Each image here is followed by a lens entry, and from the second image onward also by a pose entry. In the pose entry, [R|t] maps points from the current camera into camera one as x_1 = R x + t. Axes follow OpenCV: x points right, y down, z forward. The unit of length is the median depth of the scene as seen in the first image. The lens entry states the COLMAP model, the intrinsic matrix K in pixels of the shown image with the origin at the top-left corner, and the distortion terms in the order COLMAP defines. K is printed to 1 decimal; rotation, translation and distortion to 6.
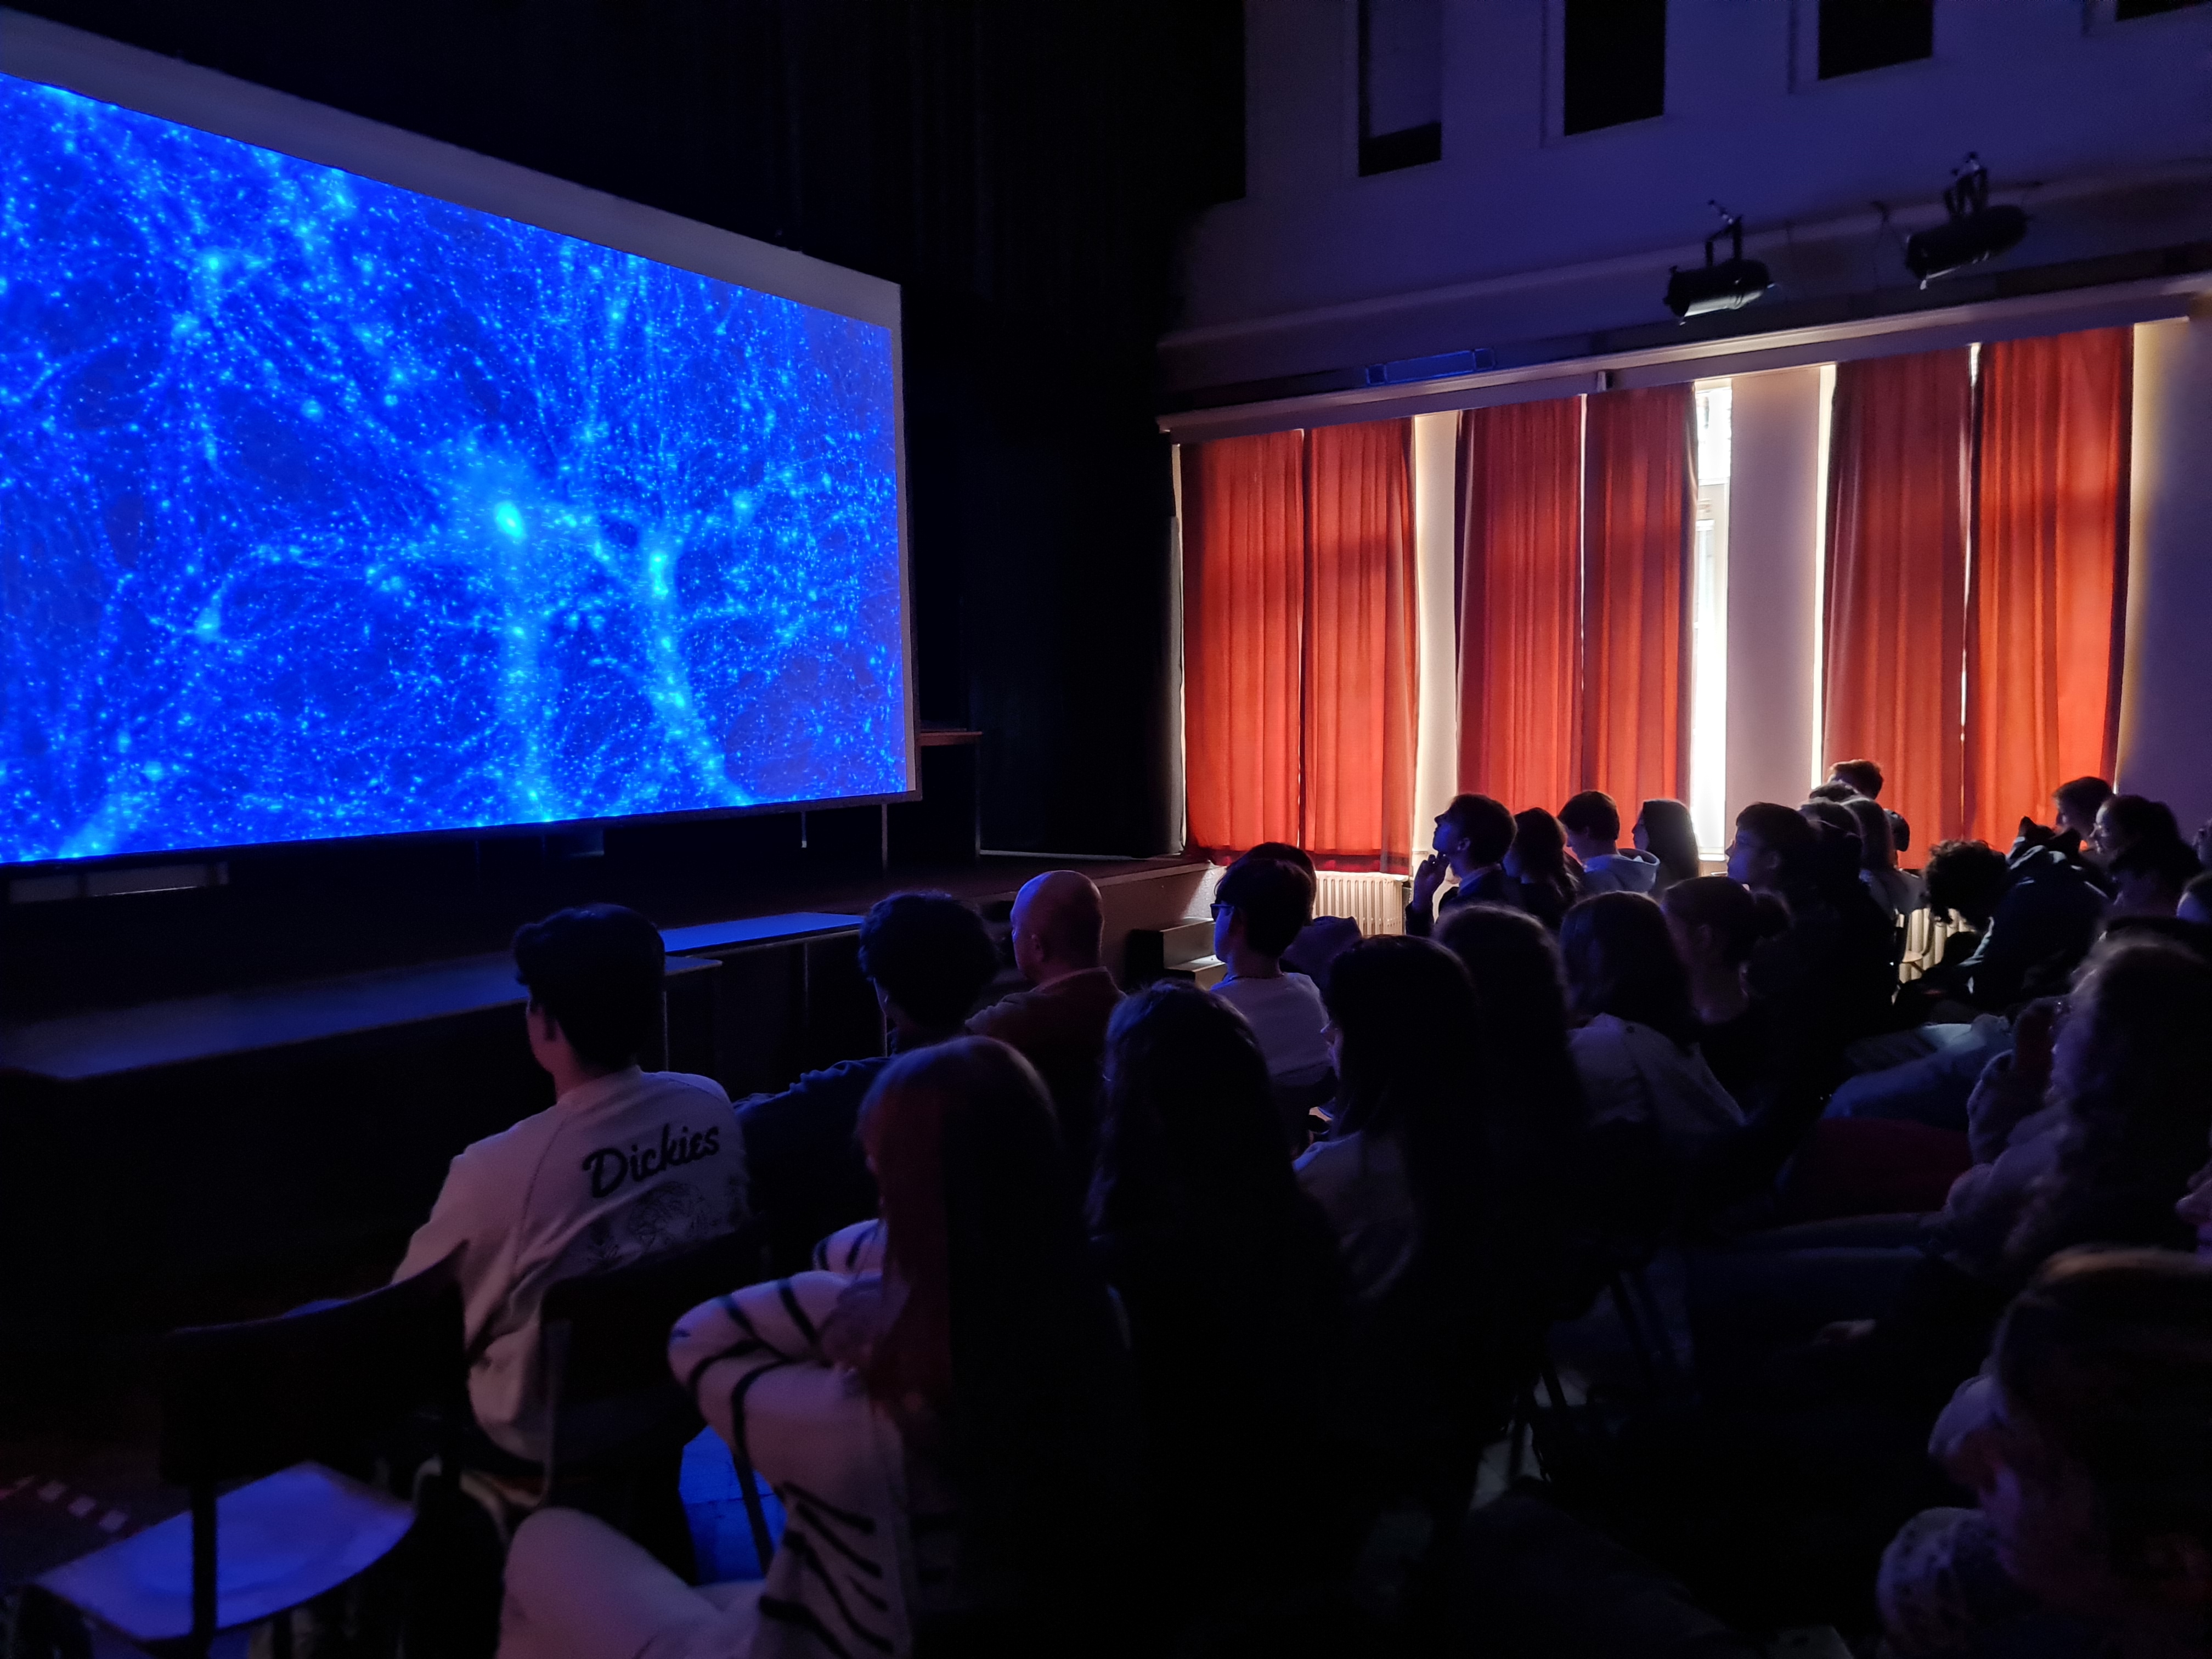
lens RADIAL K [[1651.8, 0, 1106.0], [0, 1651.8, 829.5], [0, 0, 1]] dist [0.007998, -0.012394]
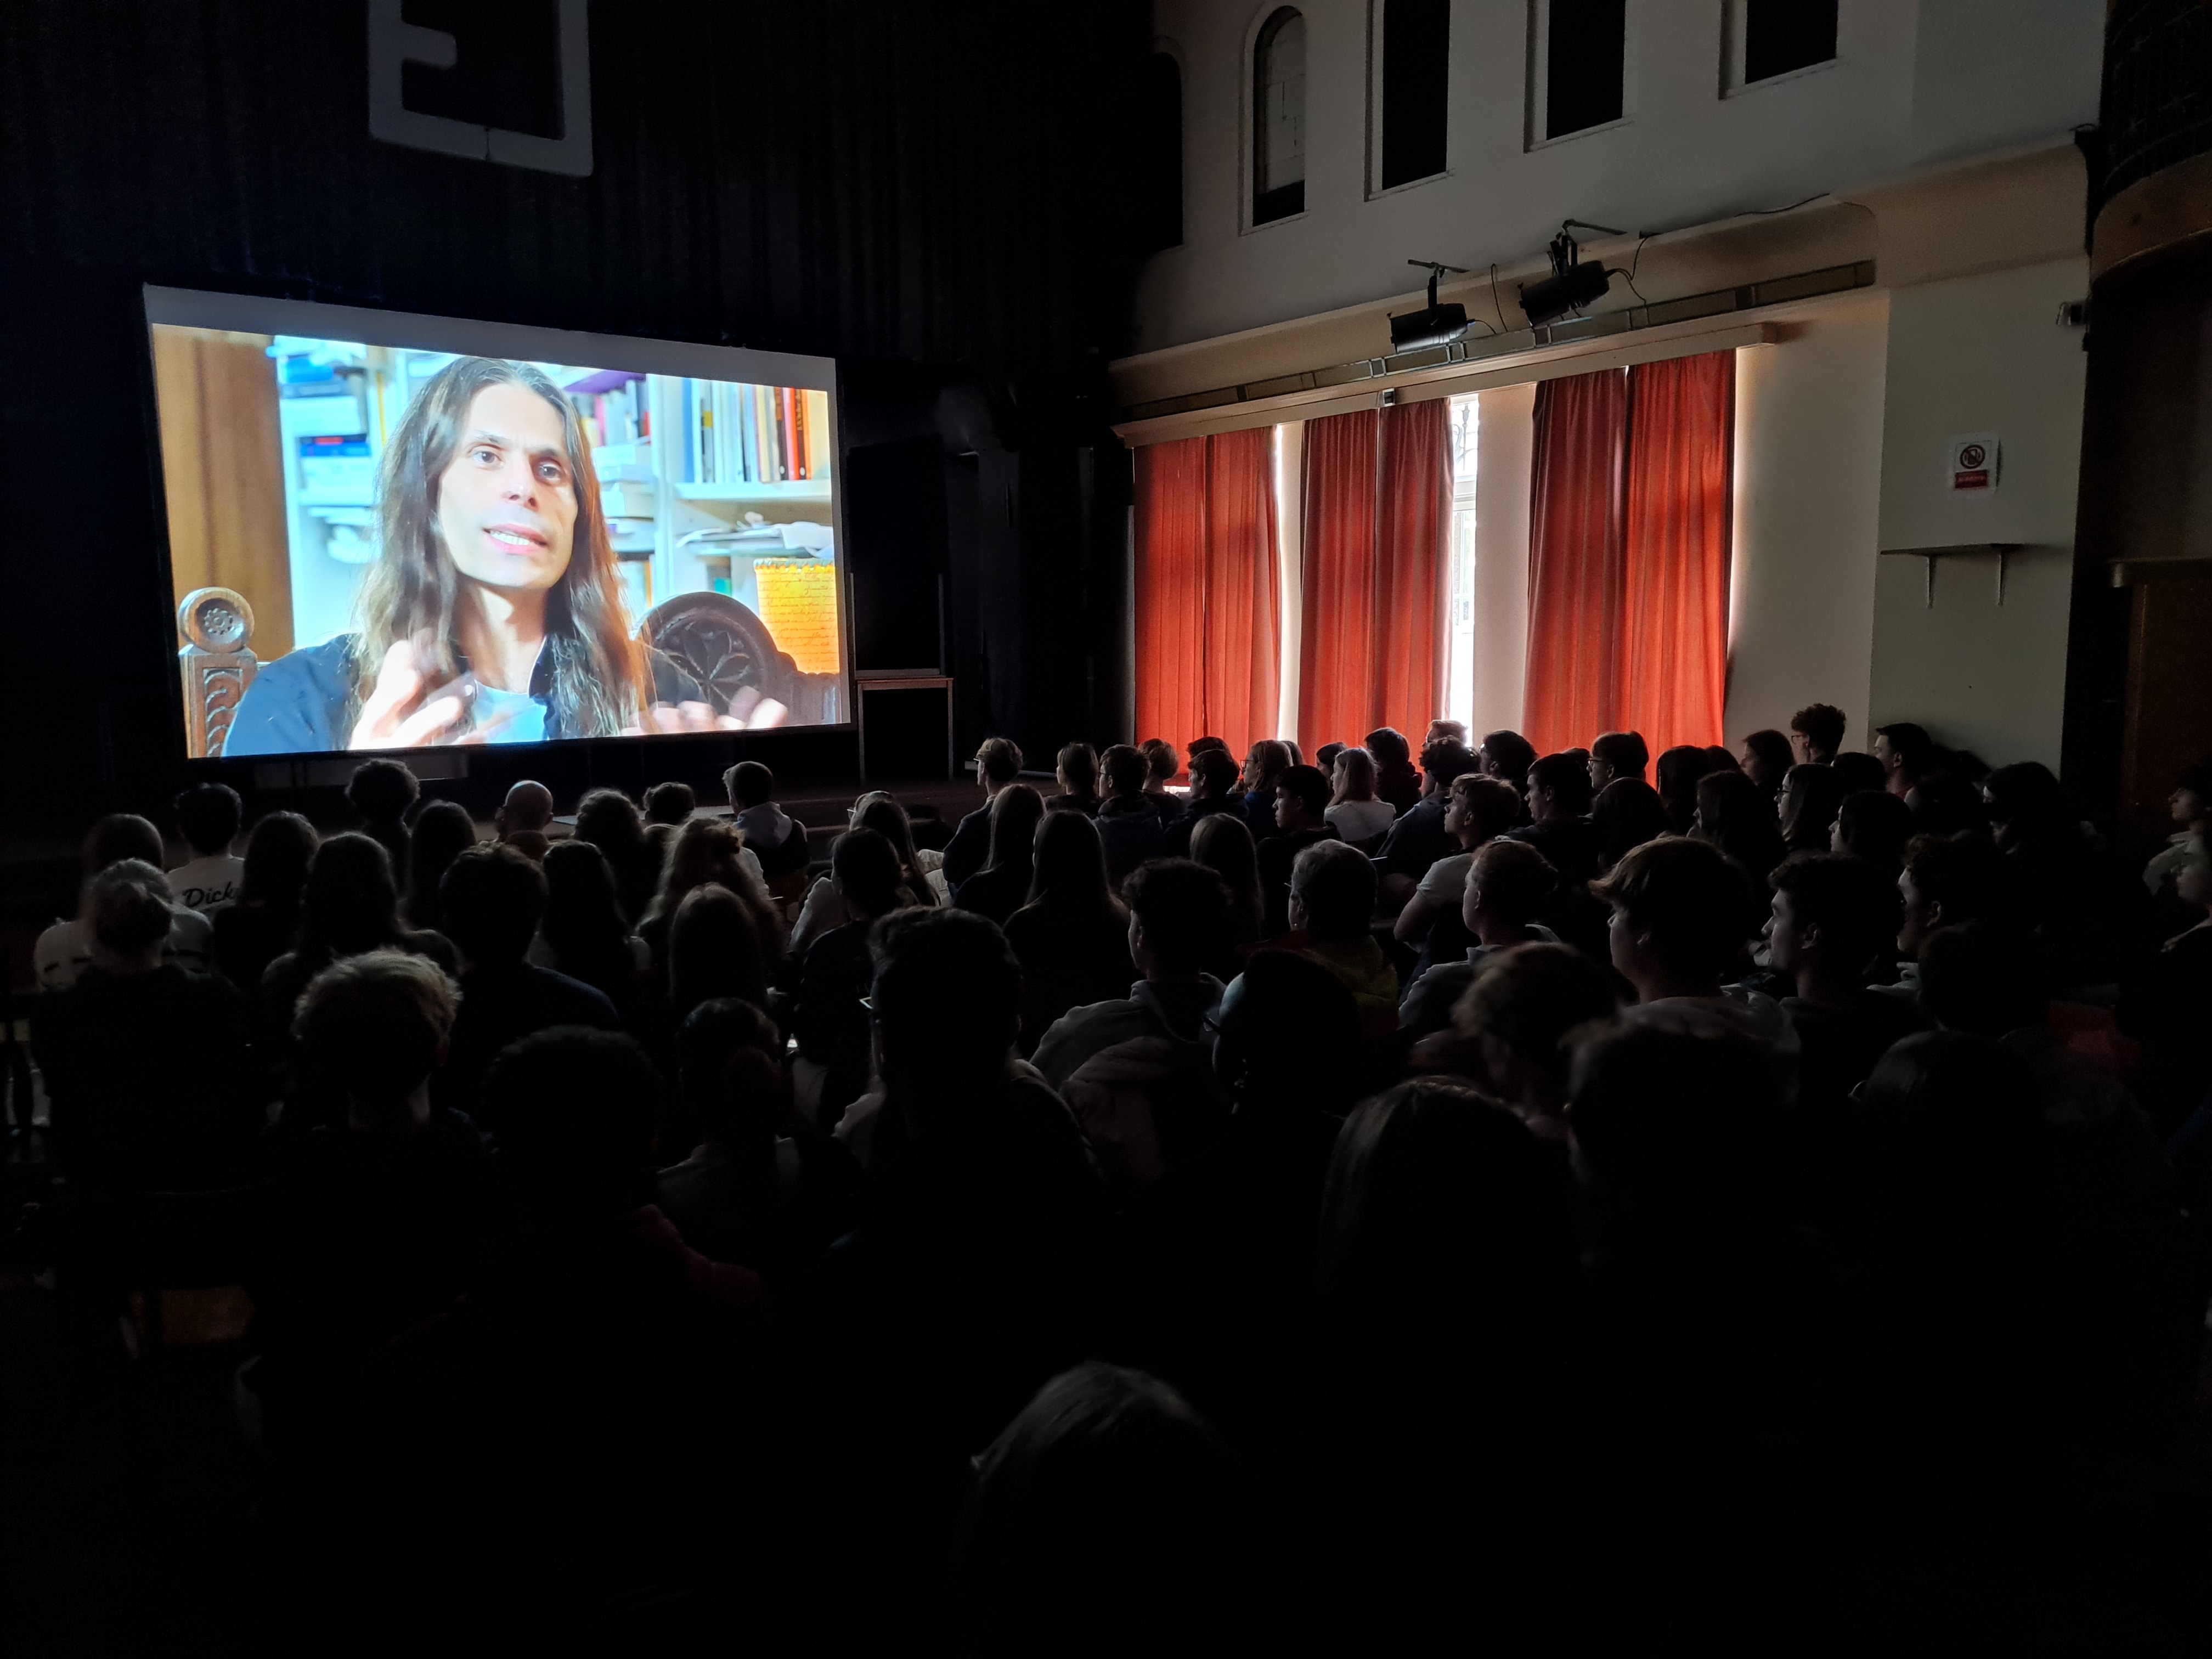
lens RADIAL K [[1638.9, 0, 1100.5], [0, 1638.9, 841.6], [0, 0, 1]] dist [0.012817, -0.005033]
pose [[0.949542, 0.041228, -0.310918, 0.487989], [-0.021871, 0.997613, 0.065491, -0.016732], [0.312876, -0.055386, 0.948178, -0.242039]]
